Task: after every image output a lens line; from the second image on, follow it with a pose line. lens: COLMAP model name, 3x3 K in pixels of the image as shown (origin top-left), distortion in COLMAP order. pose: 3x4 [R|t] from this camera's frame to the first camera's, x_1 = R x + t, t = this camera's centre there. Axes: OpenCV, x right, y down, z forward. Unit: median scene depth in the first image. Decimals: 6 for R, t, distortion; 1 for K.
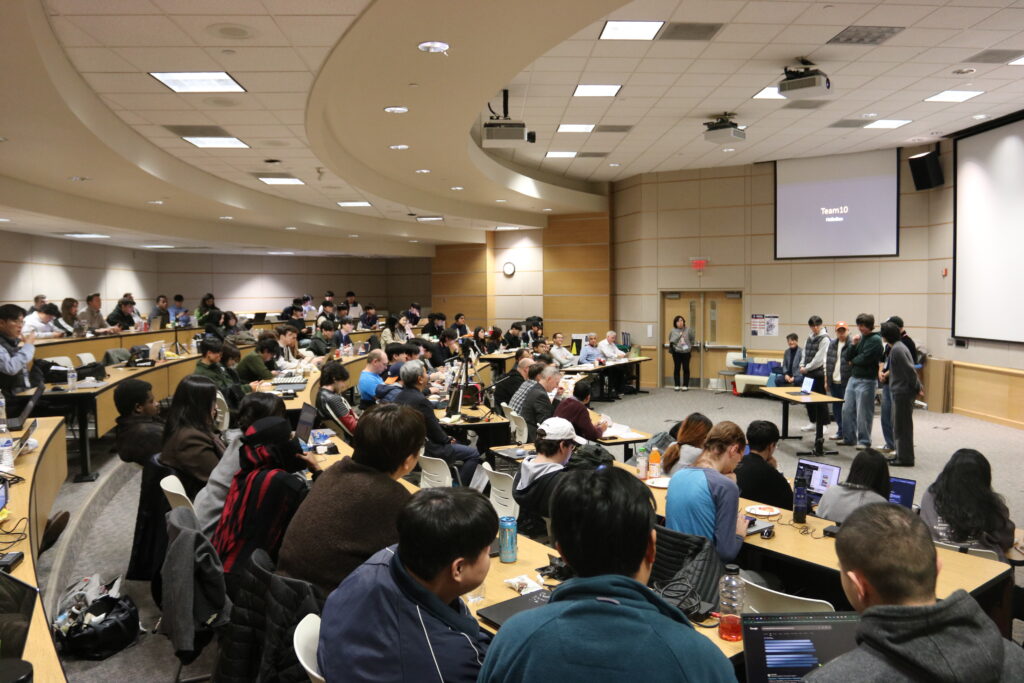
lens RADIAL K [[814.5, 0, 512.0], [0, 814.5, 341.5], [0, 0, 1]] dist [-0.008657, 0.048184]
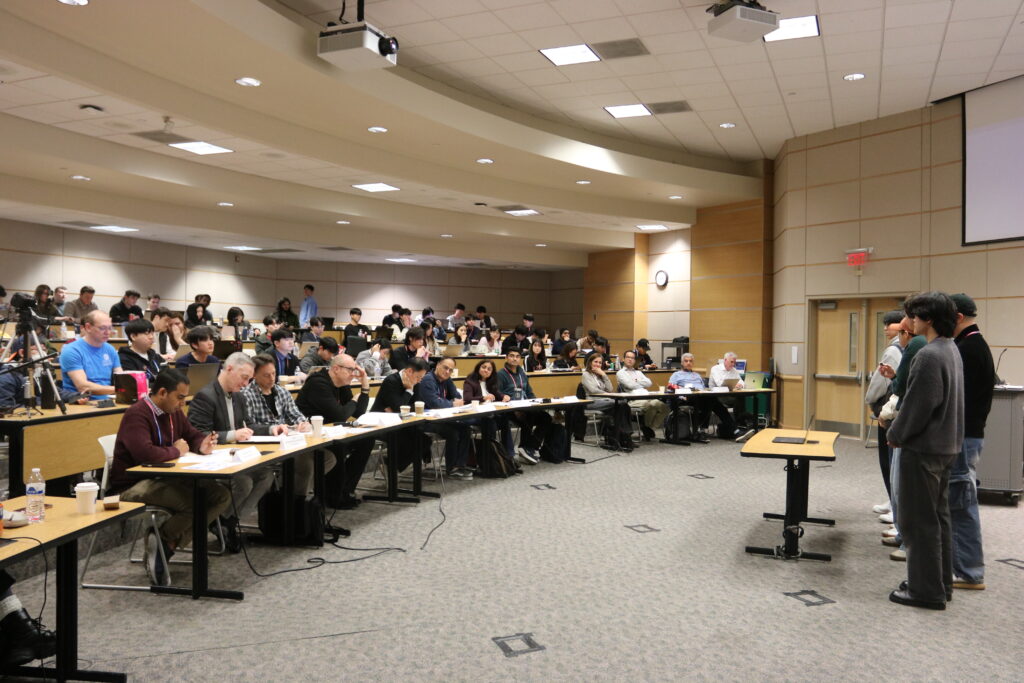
lens RADIAL K [[805.2, 0, 512.0], [0, 805.2, 341.5], [0, 0, 1]] dist [-0.010649, -0.003168]
pose [[0.901704, 0.026950, -0.431513, 0.253799], [-0.049434, 0.997937, -0.040973, 0.017195], [0.429518, 0.058277, 0.901176, 0.254427]]
